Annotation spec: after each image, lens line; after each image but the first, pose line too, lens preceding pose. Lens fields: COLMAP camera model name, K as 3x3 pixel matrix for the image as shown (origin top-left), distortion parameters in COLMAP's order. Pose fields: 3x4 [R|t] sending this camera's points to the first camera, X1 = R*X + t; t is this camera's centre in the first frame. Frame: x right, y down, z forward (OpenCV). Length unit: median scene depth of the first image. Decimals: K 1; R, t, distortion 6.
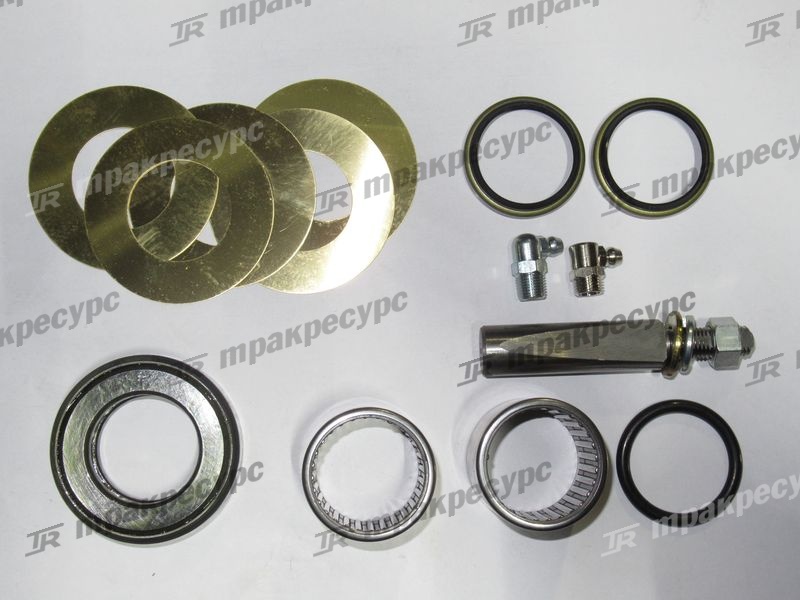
lens RADIAL K [[343.5, 0, 400.0], [0, 343.5, 300.0], [0, 0, 1]] dist [0.090386, -0.000011]
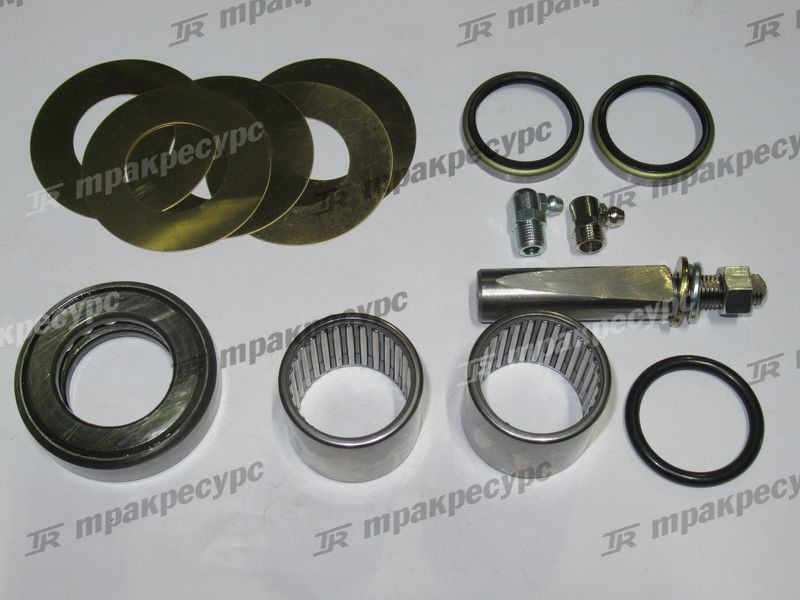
lens RADIAL K [[343.5, 0, 400.0], [0, 343.5, 300.0], [0, 0, 1]] dist [0.090386, -0.000011]
pose [[0.999777, 0.016463, -0.013206, 0.027252], [-0.017452, 0.996751, -0.078627, 0.196927], [0.011868, 0.078840, 0.996817, 0.036367]]
